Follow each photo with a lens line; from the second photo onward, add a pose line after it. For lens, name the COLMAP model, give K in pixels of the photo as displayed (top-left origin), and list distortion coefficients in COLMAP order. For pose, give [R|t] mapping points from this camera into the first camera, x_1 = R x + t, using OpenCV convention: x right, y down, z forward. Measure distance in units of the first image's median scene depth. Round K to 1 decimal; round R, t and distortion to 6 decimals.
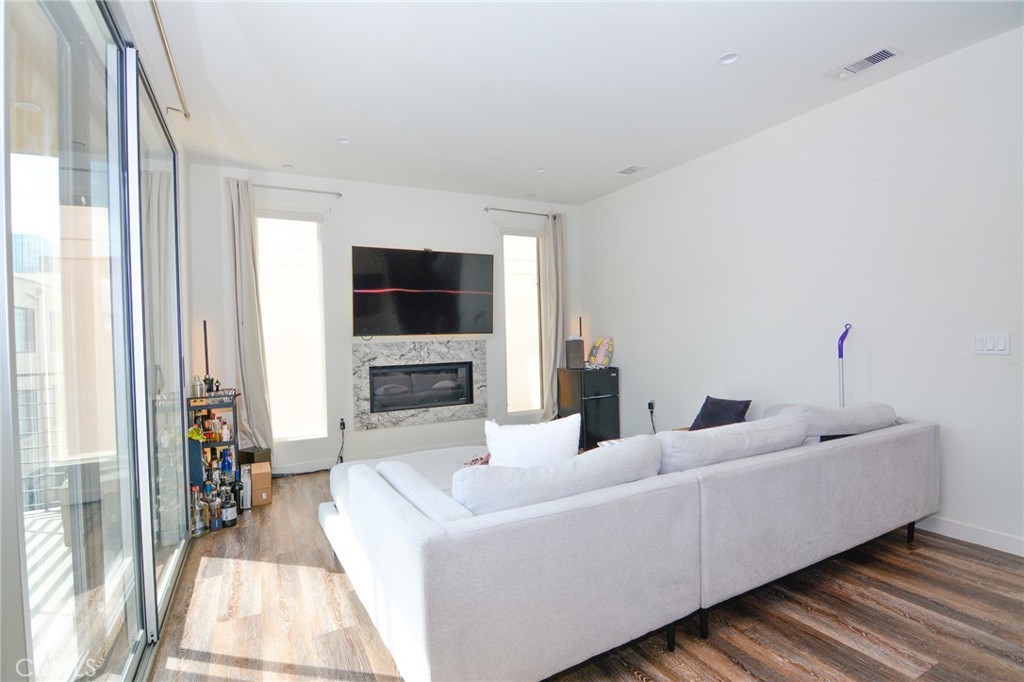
lens RADIAL K [[496.0, 0, 512.4], [0, 496.0, 341.3], [0, 0, 1]] dist [-0.018087, -0.003205]
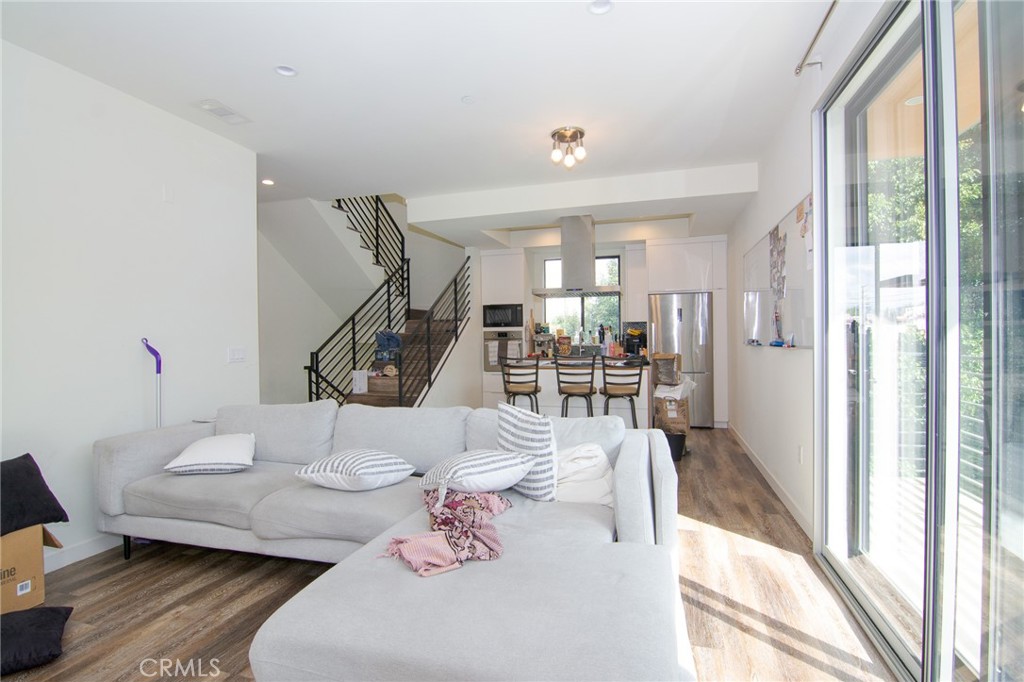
lens RADIAL K [[496.0, 0, 512.7], [0, 496.0, 340.9], [0, 0, 1]] dist [-0.018087, -0.003205]
pose [[-0.721798, 0.032363, 0.691347, -0.842774], [0.035765, 0.999316, -0.009439, 0.008345], [-0.691179, 0.017913, -0.722462, 2.092647]]
